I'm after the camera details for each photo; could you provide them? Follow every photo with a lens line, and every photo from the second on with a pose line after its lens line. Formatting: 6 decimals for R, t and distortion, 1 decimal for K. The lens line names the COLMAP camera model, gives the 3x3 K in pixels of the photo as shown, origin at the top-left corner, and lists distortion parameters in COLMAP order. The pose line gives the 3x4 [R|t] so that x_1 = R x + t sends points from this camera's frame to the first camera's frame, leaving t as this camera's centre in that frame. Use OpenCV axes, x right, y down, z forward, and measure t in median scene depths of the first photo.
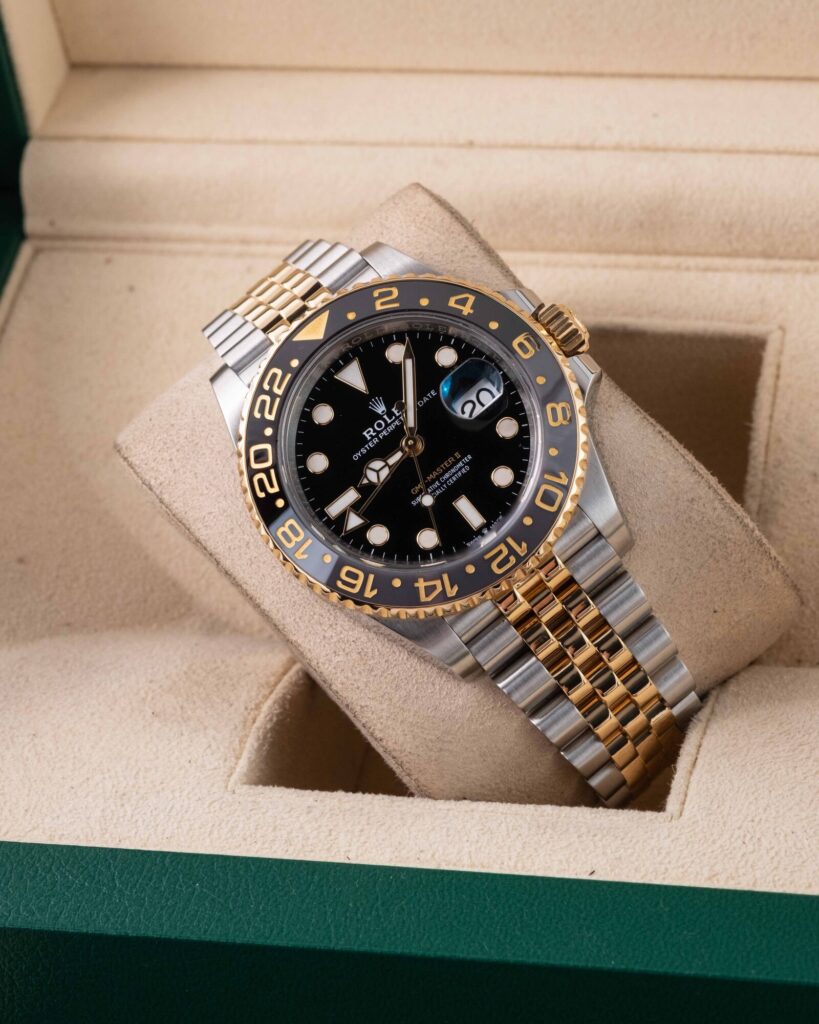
lens RADIAL K [[4685.2, 0, 409.5], [0, 4685.2, 512.0], [0, 0, 1]] dist [0.165901, -2.091570]
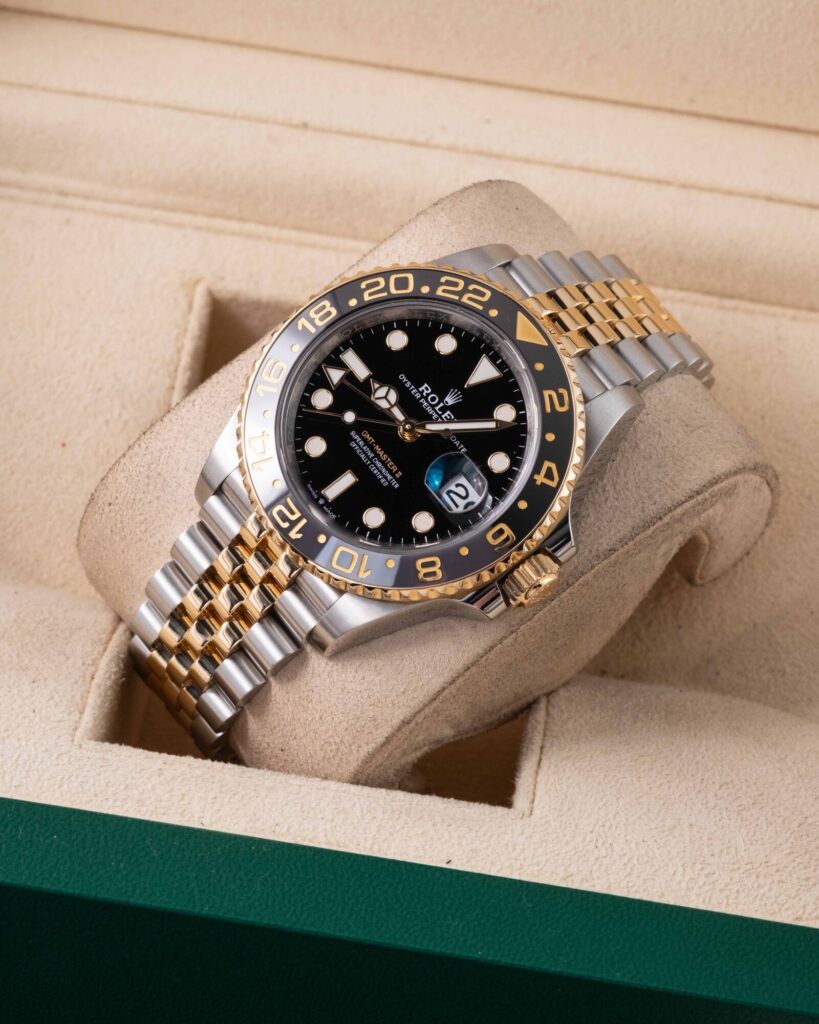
lens RADIAL K [[4685.2, 0, 409.5], [0, 4685.2, 512.0], [0, 0, 1]] dist [0.165901, -2.091570]
pose [[0.969165, 0.110375, 0.220309, -0.198173], [-0.111201, 0.993760, -0.008685, 0.011301], [-0.219893, -0.016082, 0.975391, 0.014118]]
